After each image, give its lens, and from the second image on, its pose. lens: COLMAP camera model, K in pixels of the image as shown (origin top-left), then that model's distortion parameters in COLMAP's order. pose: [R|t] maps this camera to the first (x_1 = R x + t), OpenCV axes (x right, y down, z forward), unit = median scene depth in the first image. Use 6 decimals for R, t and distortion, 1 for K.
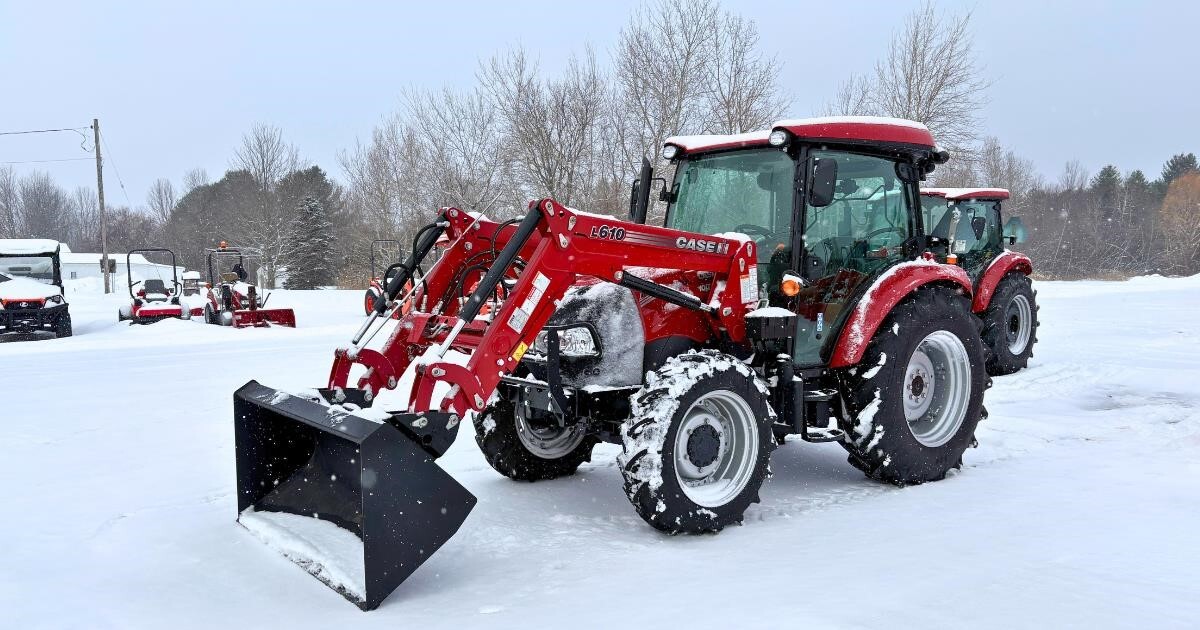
lens RADIAL K [[940.9, 0, 579.5], [0, 940.9, 329.2], [0, 0, 1]] dist [0.043689, -0.000491]
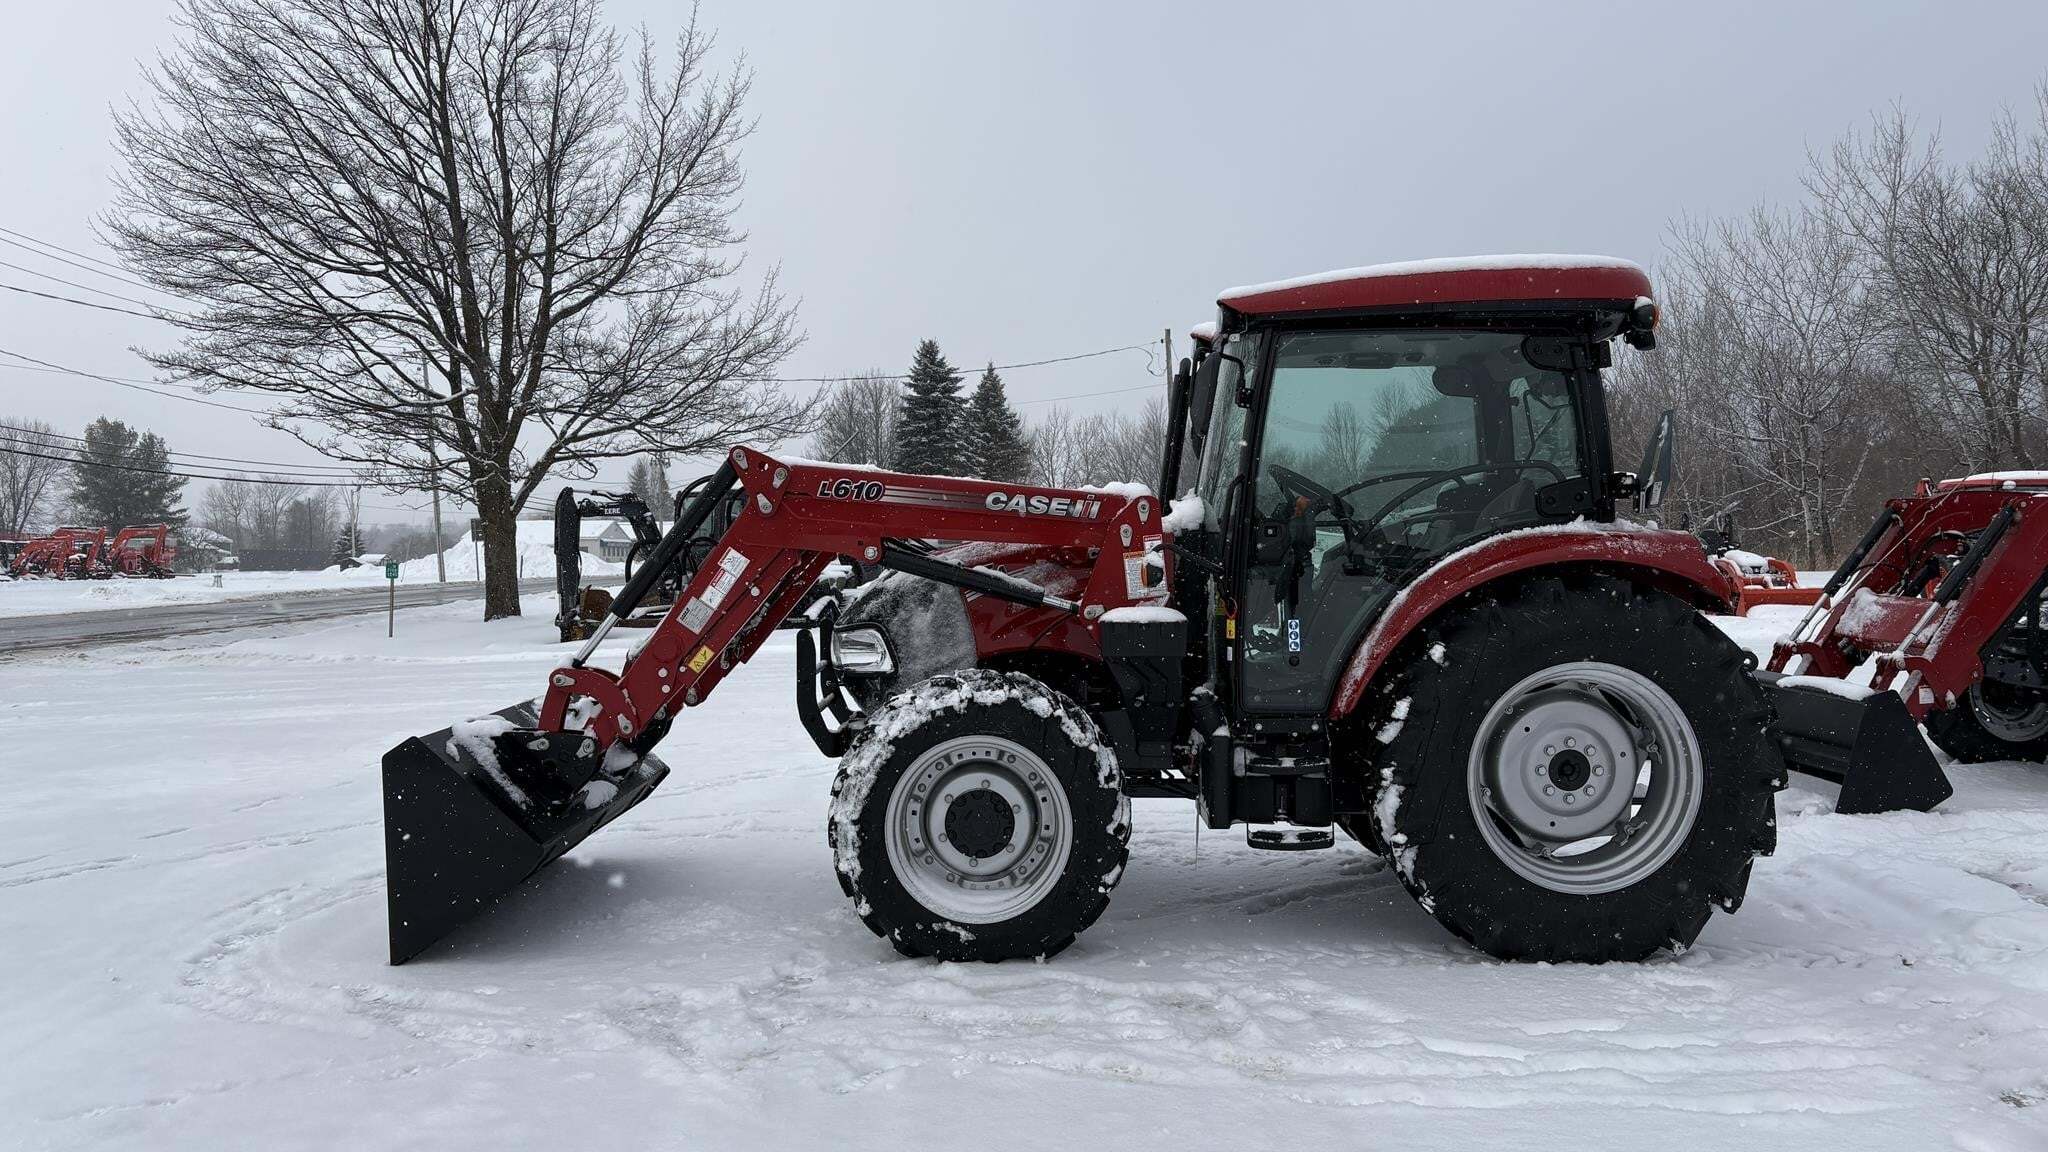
lens RADIAL K [[1559.0, 0, 1020.7], [0, 1559.0, 534.2], [0, 0, 1]] dist [0.043731, -0.036874]
pose [[0.795967, -0.007703, -0.605290, 0.769983], [-0.031740, 0.998012, -0.054440, -0.012951], [0.604507, 0.062545, 0.794141, 0.175300]]
